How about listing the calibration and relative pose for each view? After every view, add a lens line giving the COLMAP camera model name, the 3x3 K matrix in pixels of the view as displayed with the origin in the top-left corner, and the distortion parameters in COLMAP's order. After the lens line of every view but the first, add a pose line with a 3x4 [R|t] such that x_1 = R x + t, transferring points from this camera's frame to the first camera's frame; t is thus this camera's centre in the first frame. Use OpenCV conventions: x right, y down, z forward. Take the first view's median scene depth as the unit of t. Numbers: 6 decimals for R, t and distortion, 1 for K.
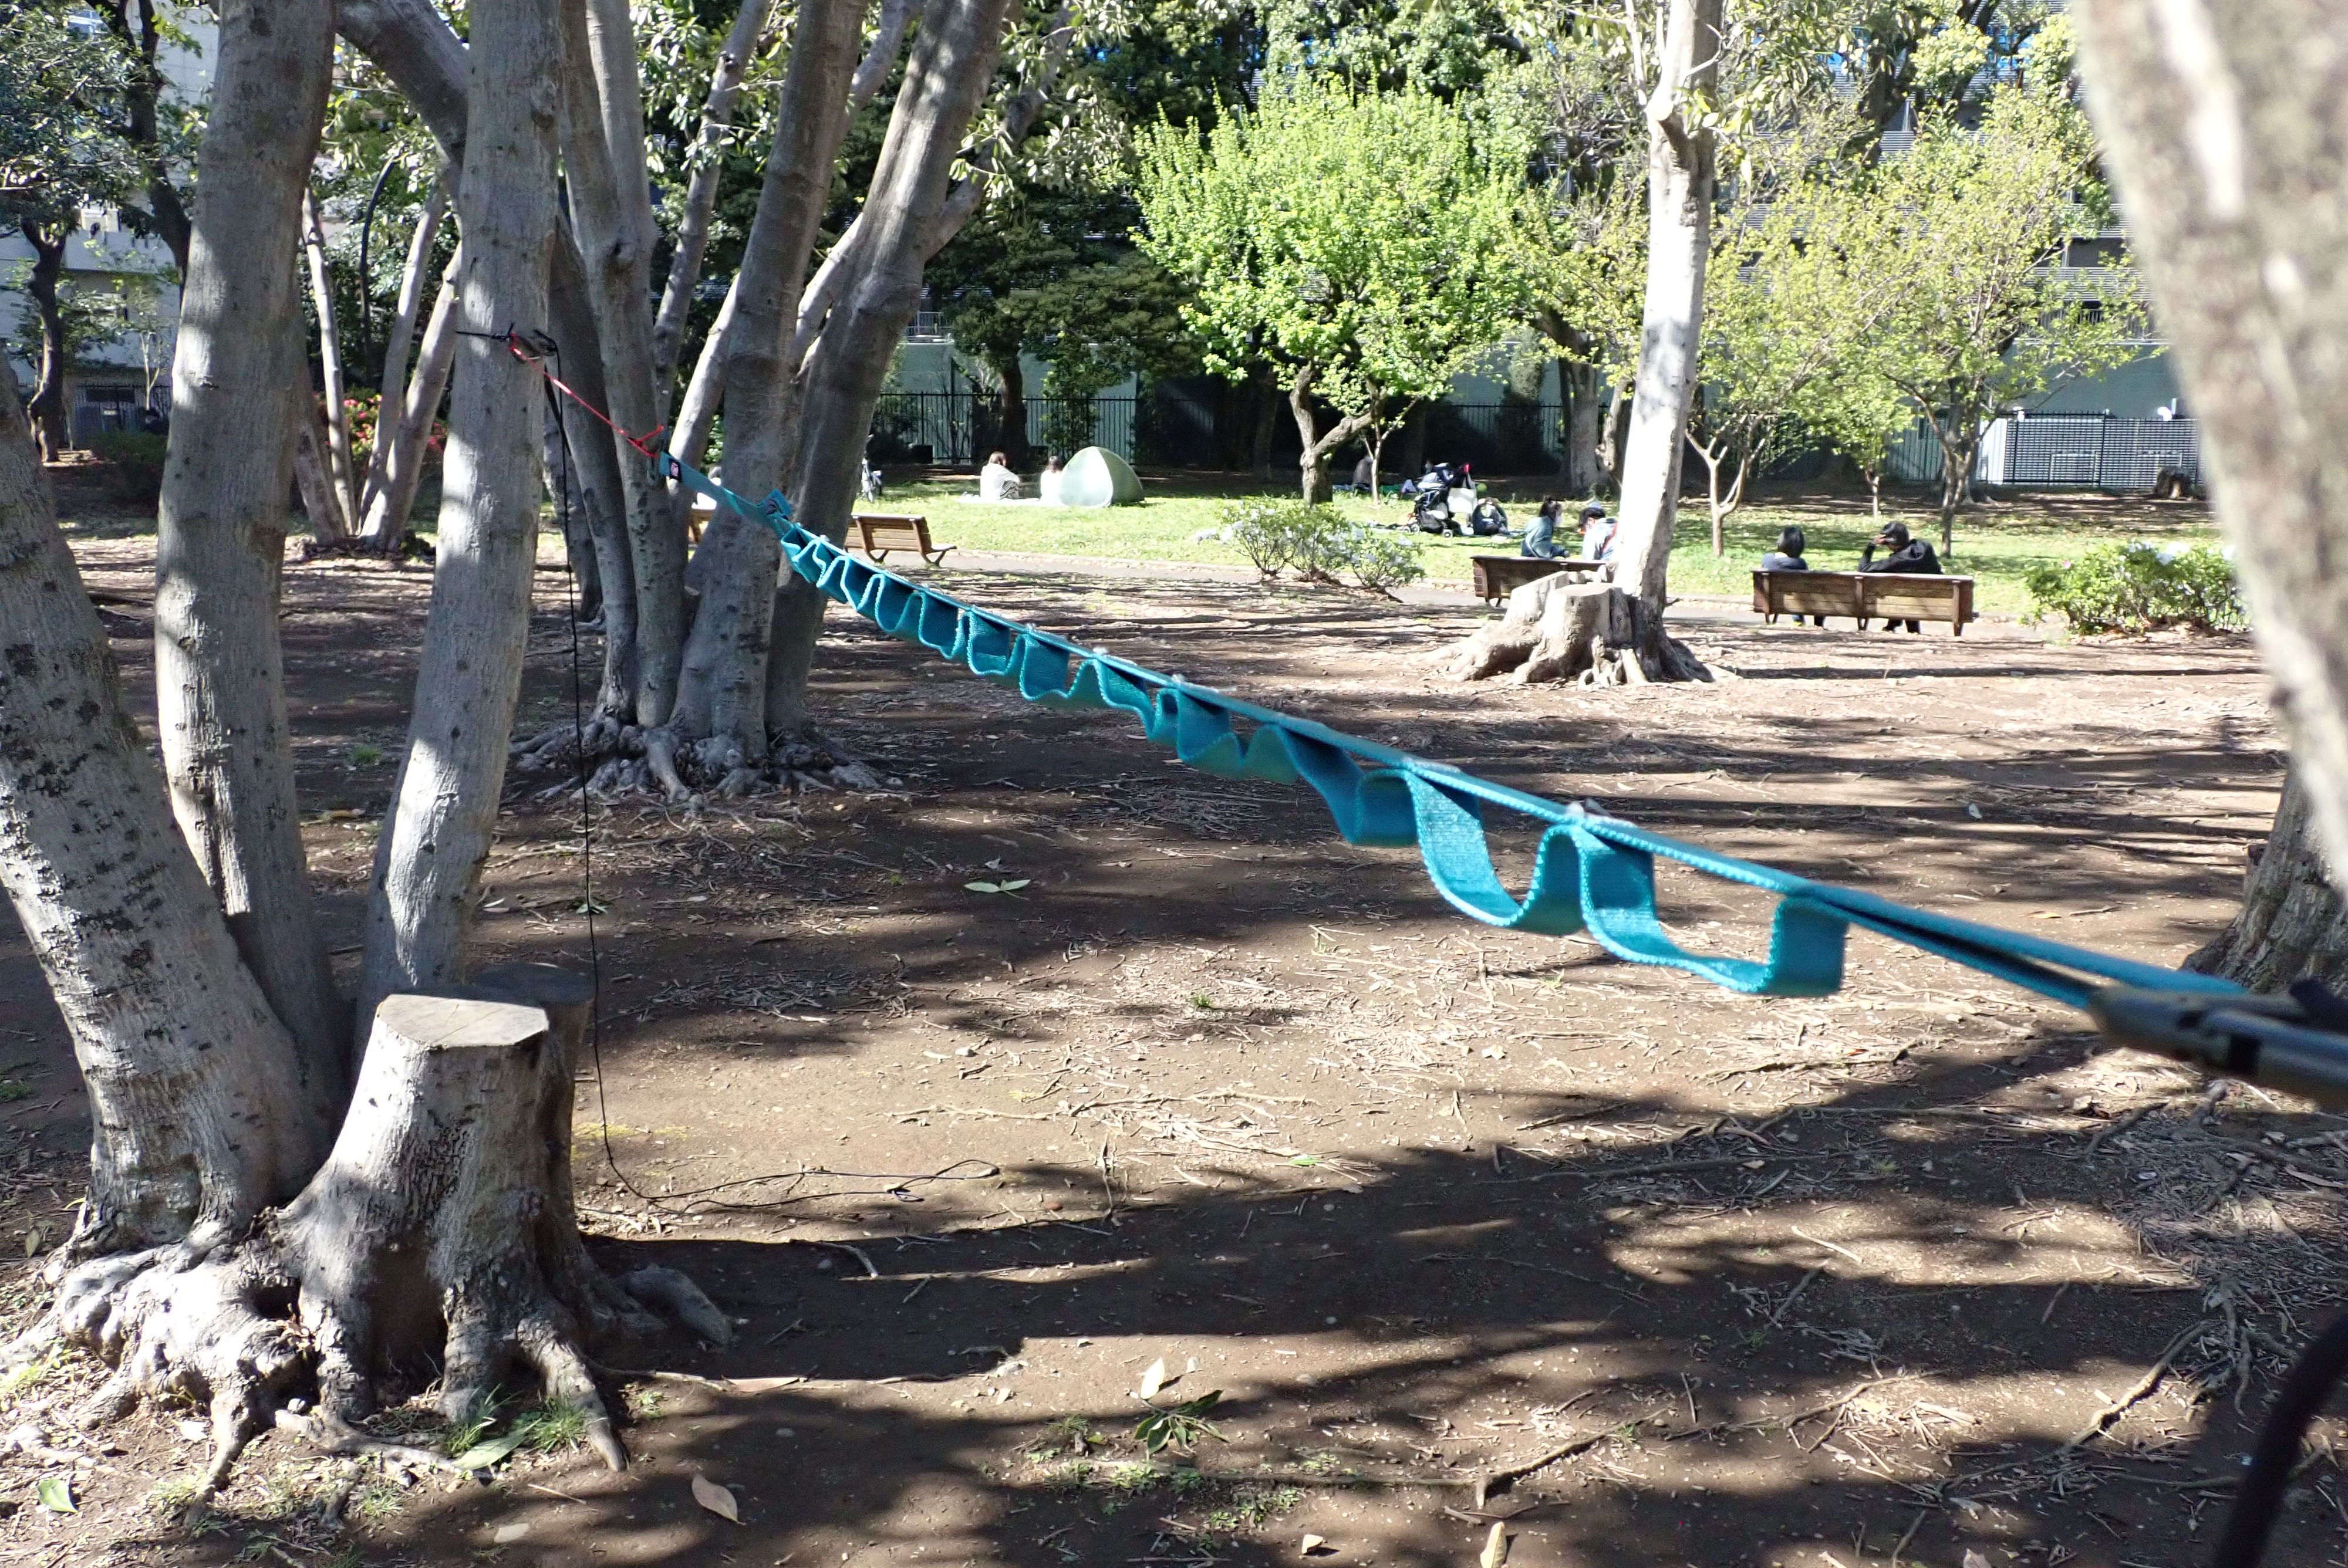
lens RADIAL K [[2078.9, 0, 1175.6], [0, 2078.9, 786.4], [0, 0, 1]] dist [0.012977, -0.027838]
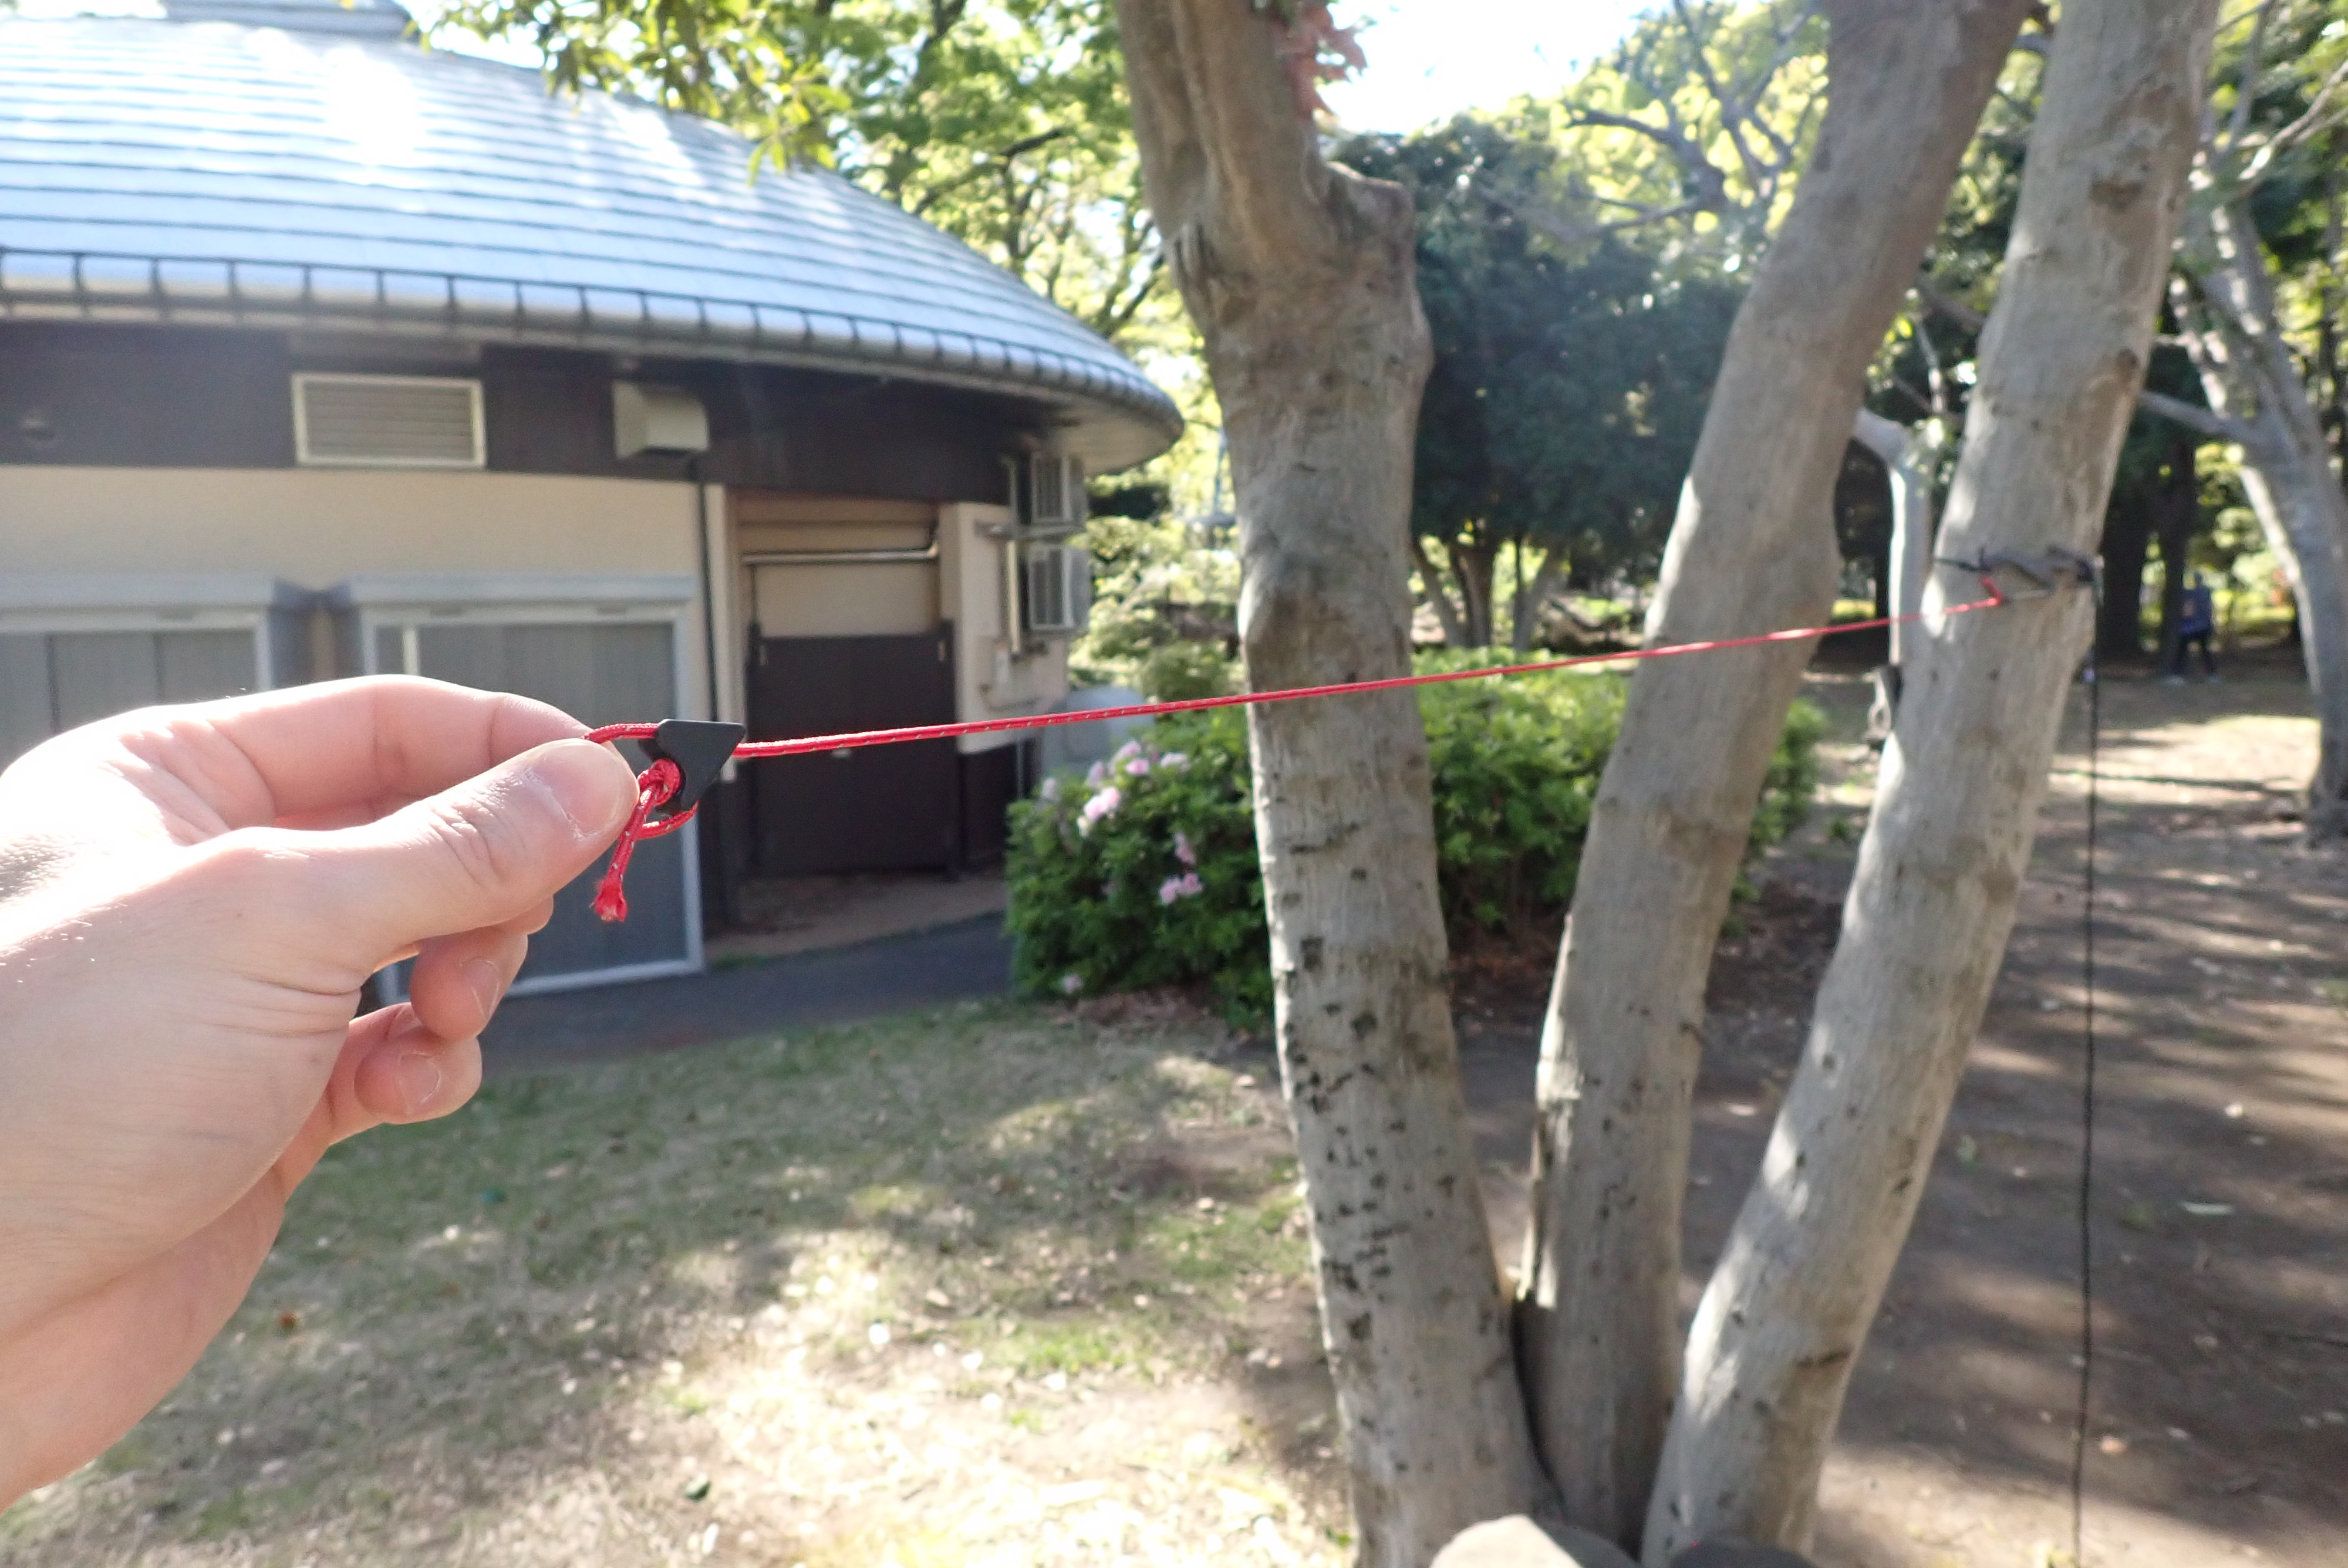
lens RADIAL K [[1743.0, 0, 1171.7], [0, 1743.0, 785.1], [0, 0, 1]] dist [0.007344, -0.009793]
pose [[0.282648, 0.085094, -0.955442, 0.021520], [-0.156466, 0.986807, 0.041600, -0.025379], [0.946377, 0.137736, 0.292233, 0.119269]]
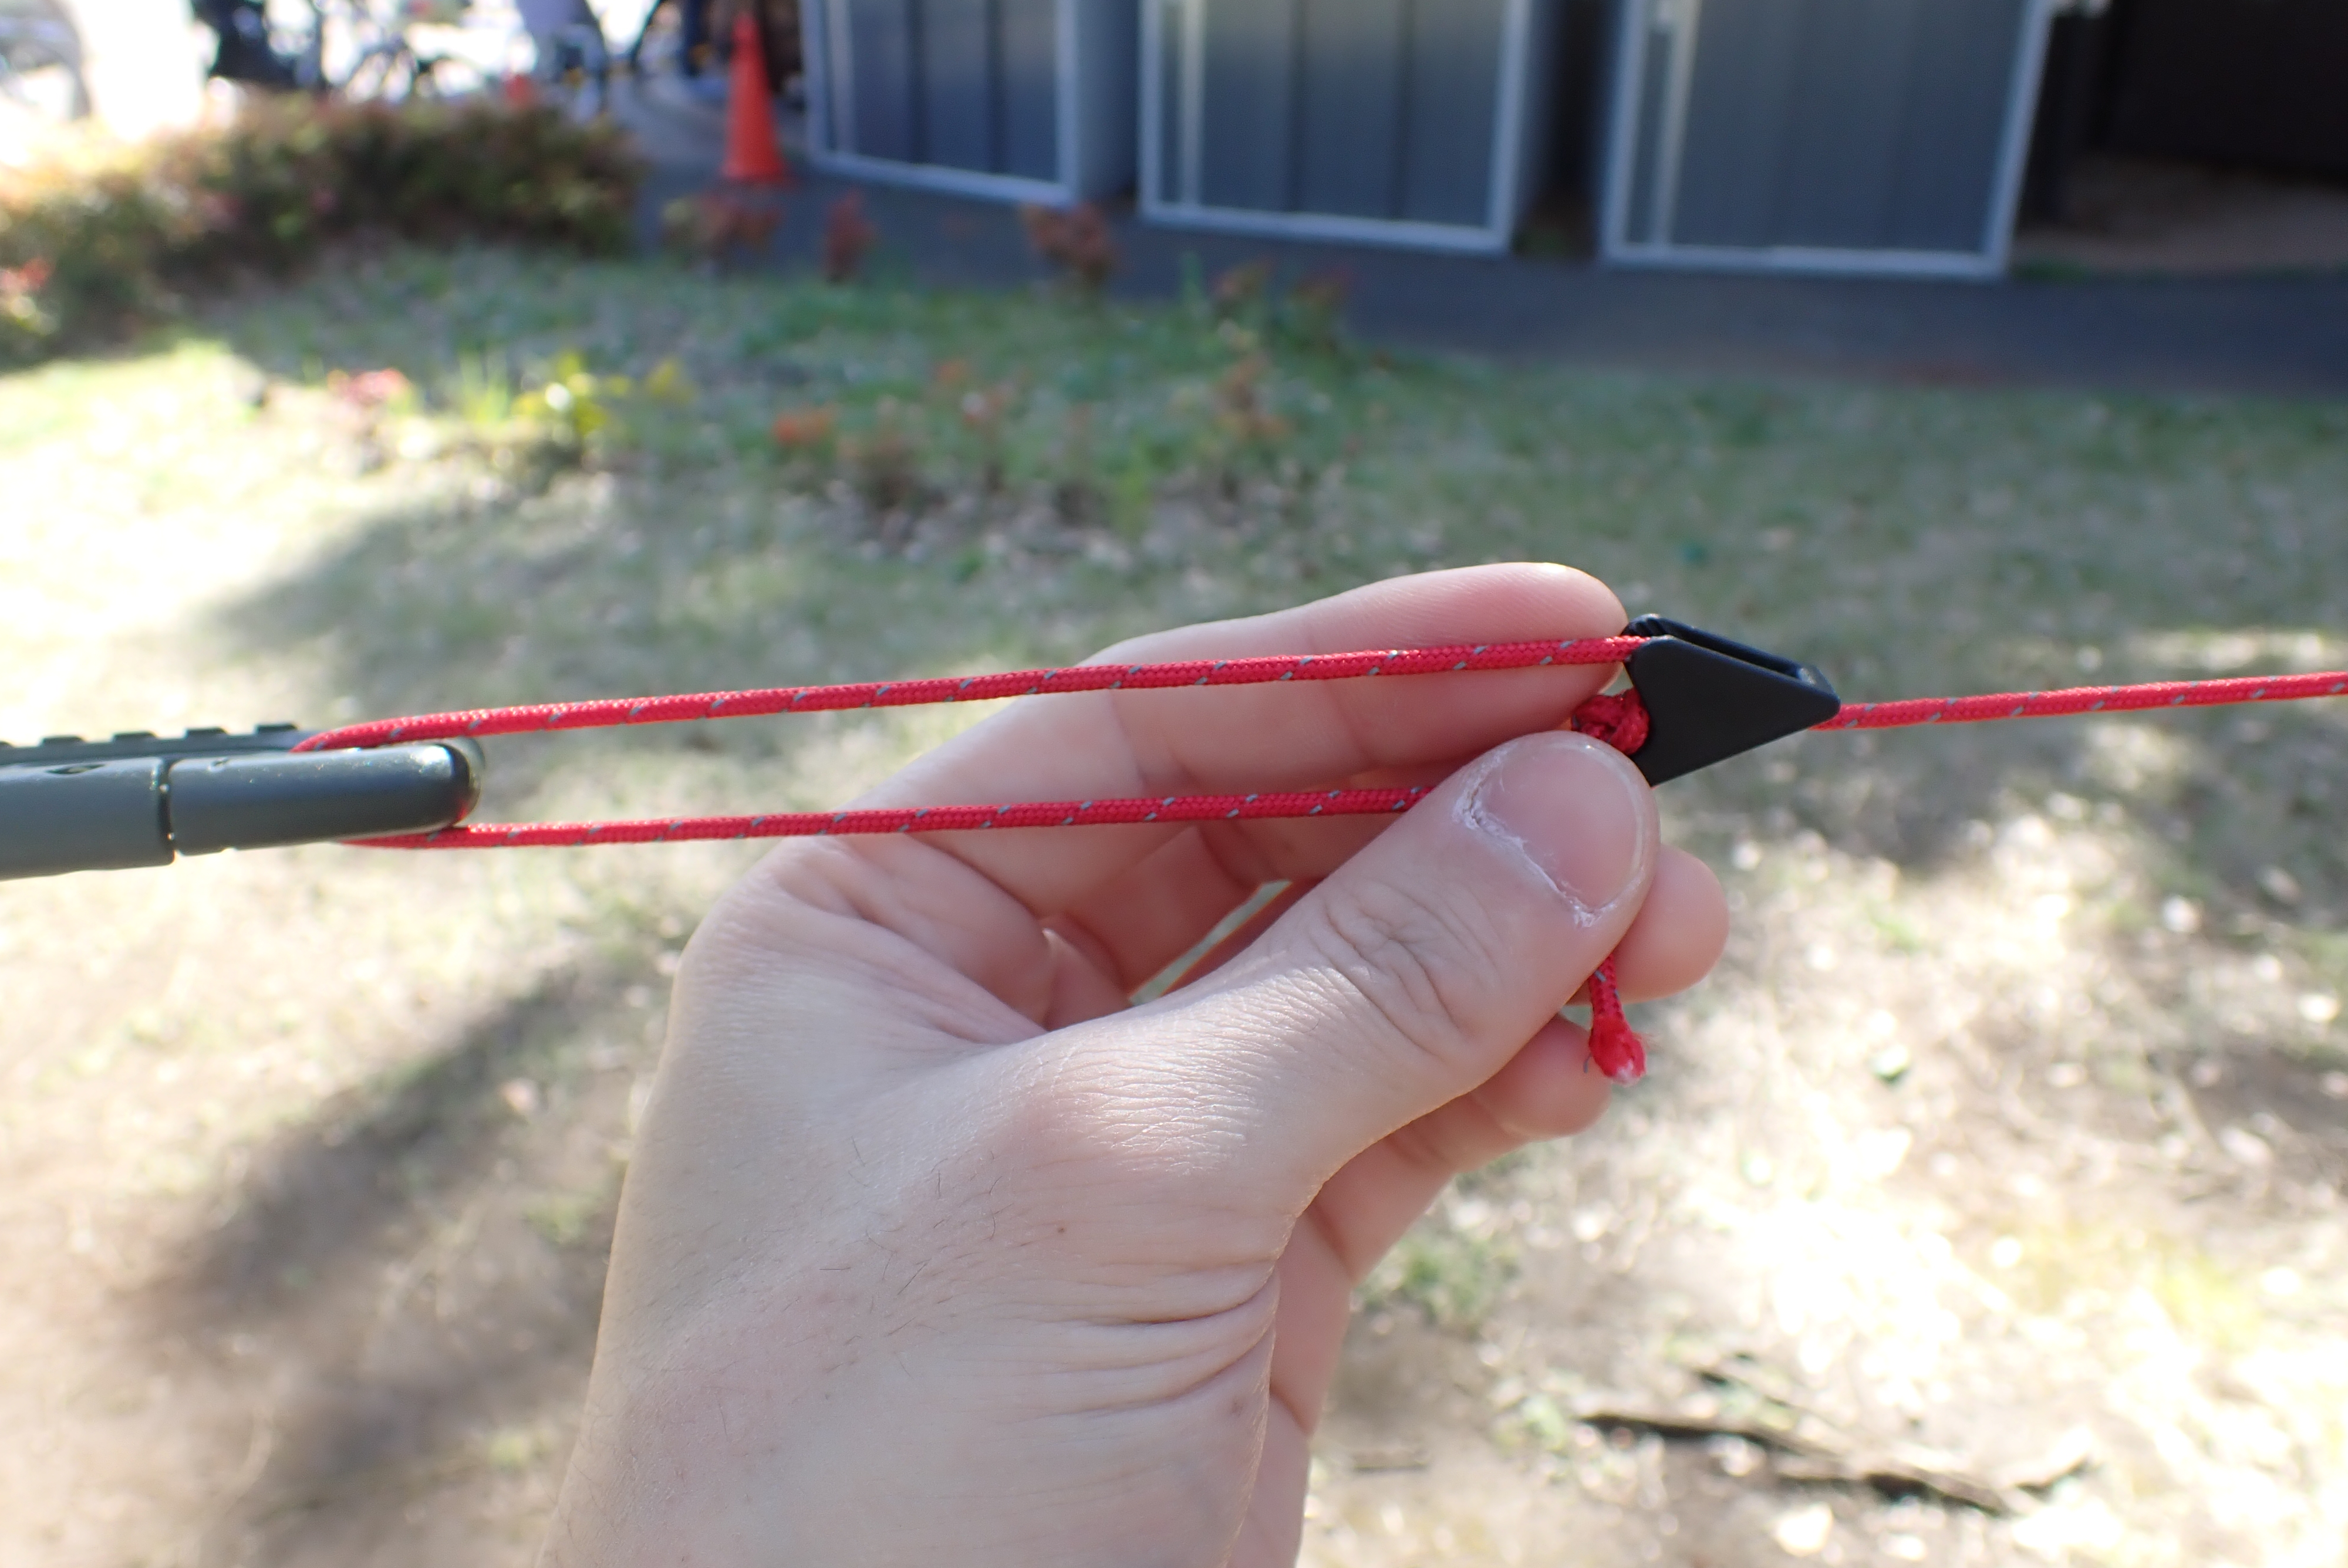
lens RADIAL K [[2078.9, 0, 1174.7], [0, 2078.9, 787.1], [0, 0, 1]] dist [0.012977, -0.027838]
pose [[-0.343830, 0.413650, -0.843015, -0.015149], [-0.208166, 0.841837, 0.497974, -0.023302], [0.915668, 0.346705, -0.203341, 0.111170]]
